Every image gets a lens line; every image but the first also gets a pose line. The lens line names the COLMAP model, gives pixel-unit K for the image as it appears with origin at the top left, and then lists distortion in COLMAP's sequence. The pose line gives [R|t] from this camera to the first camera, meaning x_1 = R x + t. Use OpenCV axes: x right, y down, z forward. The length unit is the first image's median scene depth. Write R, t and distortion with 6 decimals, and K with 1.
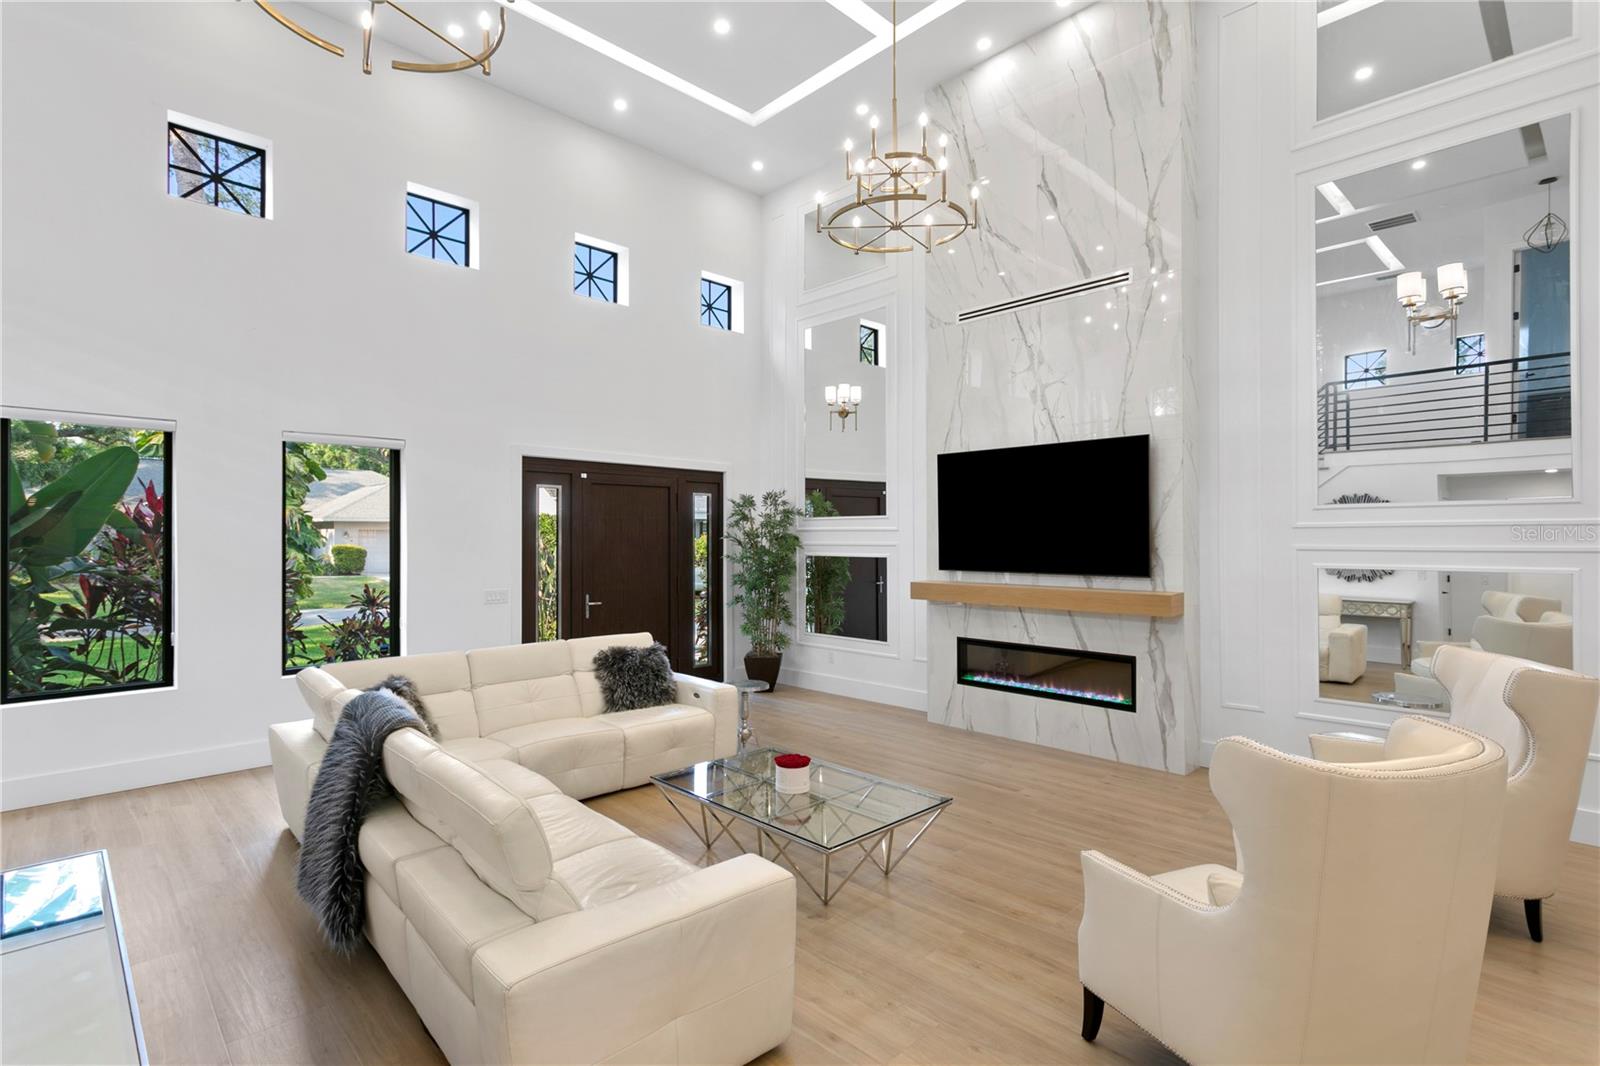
lens RADIAL K [[756.4, 0, 803.5], [0, 756.4, 536.1], [0, 0, 1]] dist [0.005537, 0.000919]
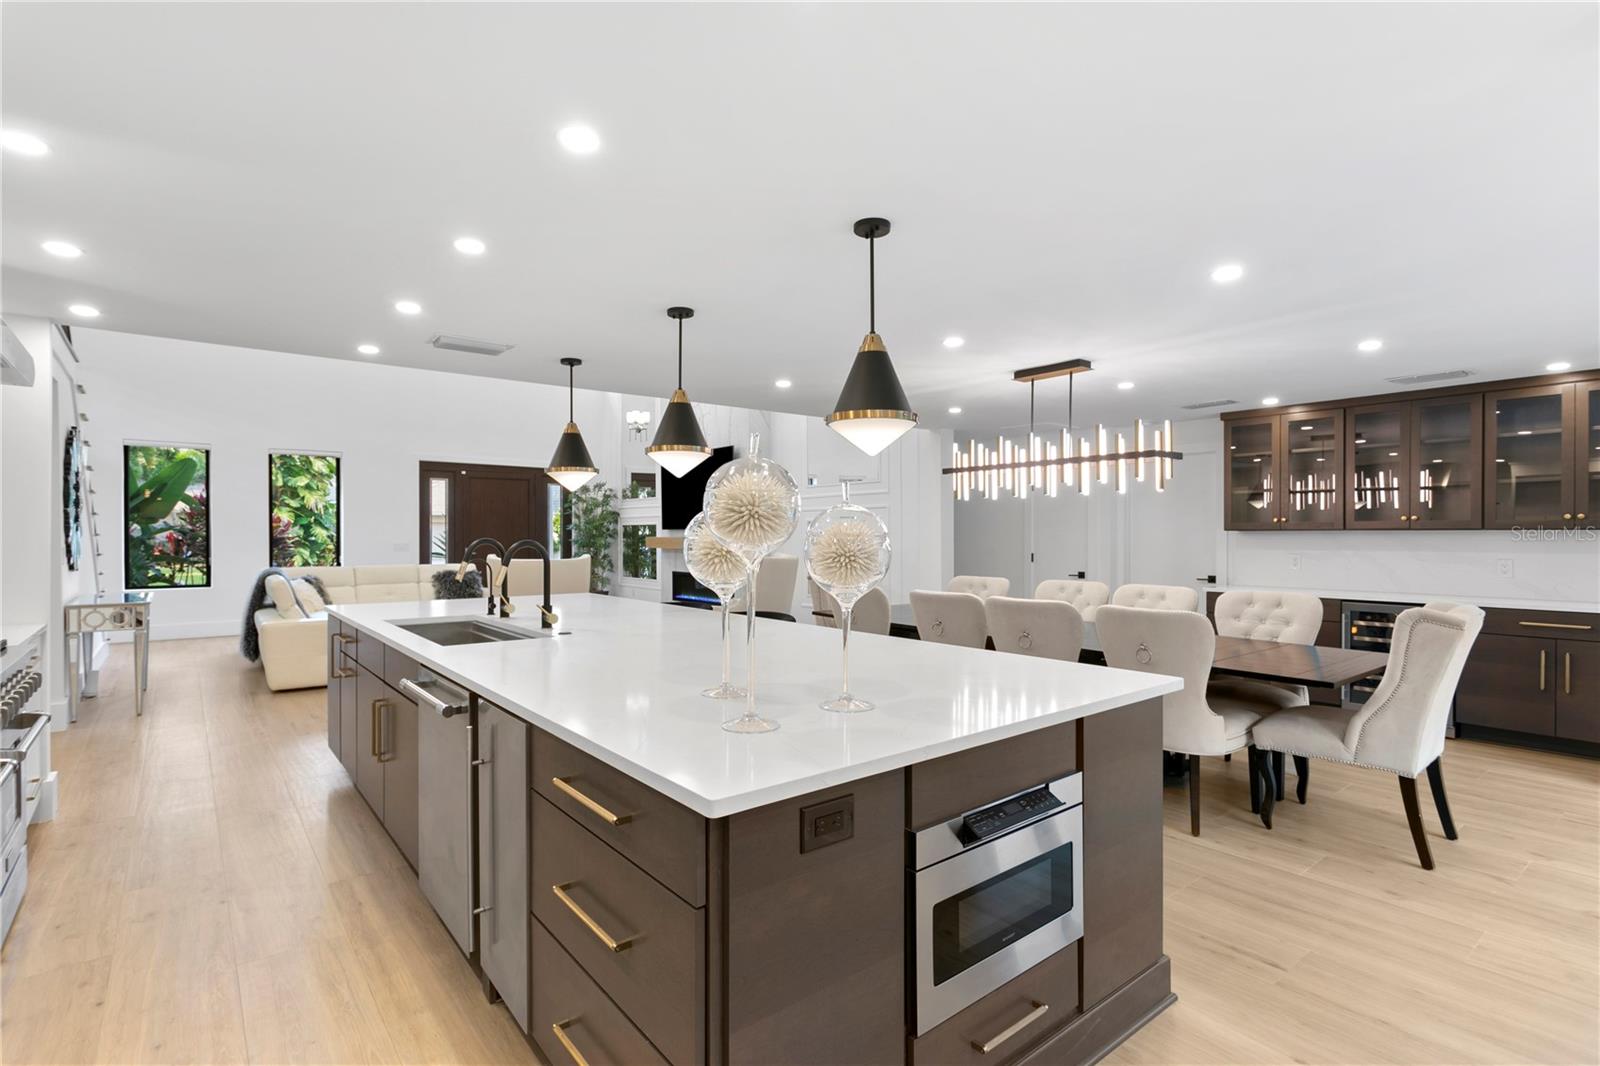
lens RADIAL K [[756.4, 0, 796.4], [0, 756.4, 536.1], [0, 0, 1]] dist [0.005537, 0.000919]
pose [[0.995467, -0.000271, -0.095102, 0.624198], [0.000501, 0.999997, 0.002399, 0.055703], [0.095101, -0.002436, 0.995465, -0.575325]]
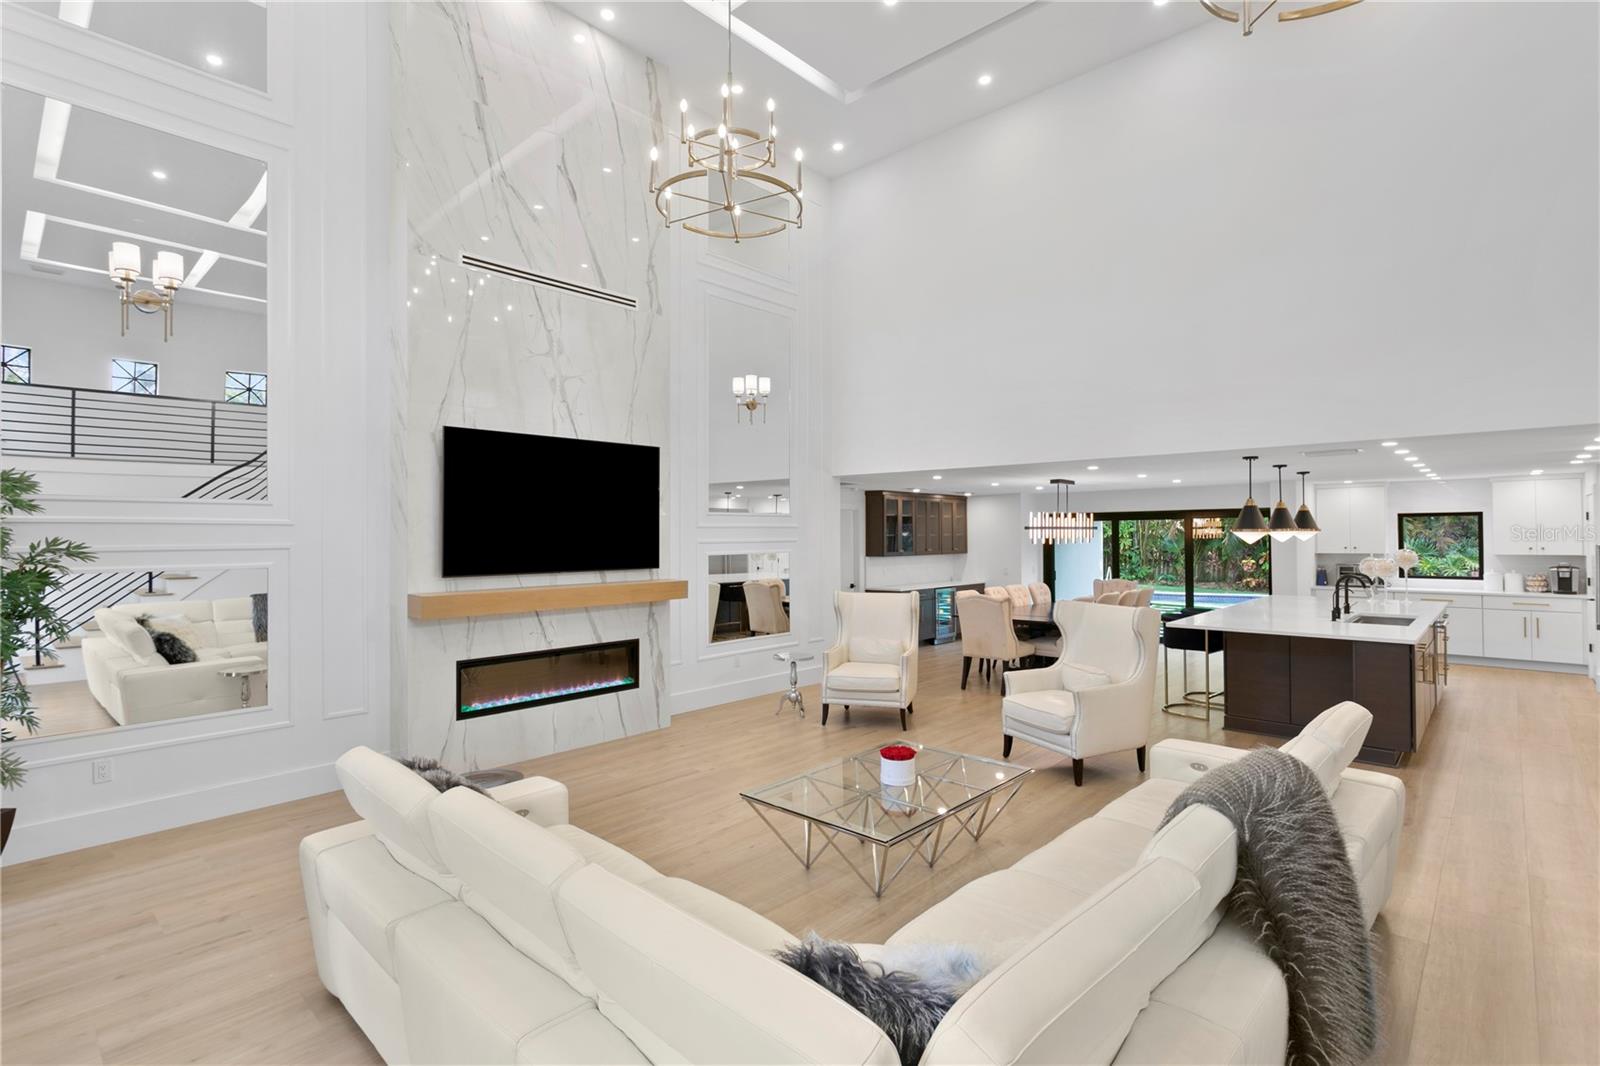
lens RADIAL K [[756.4, 0, 760.6], [0, 756.4, 530.1], [0, 0, 1]] dist [0.005537, 0.000919]
pose [[-0.017958, 0.009843, 0.999790, -0.645004], [0.005018, 0.999940, -0.009754, 0.006800], [-0.999826, 0.004842, -0.018007, 0.762779]]
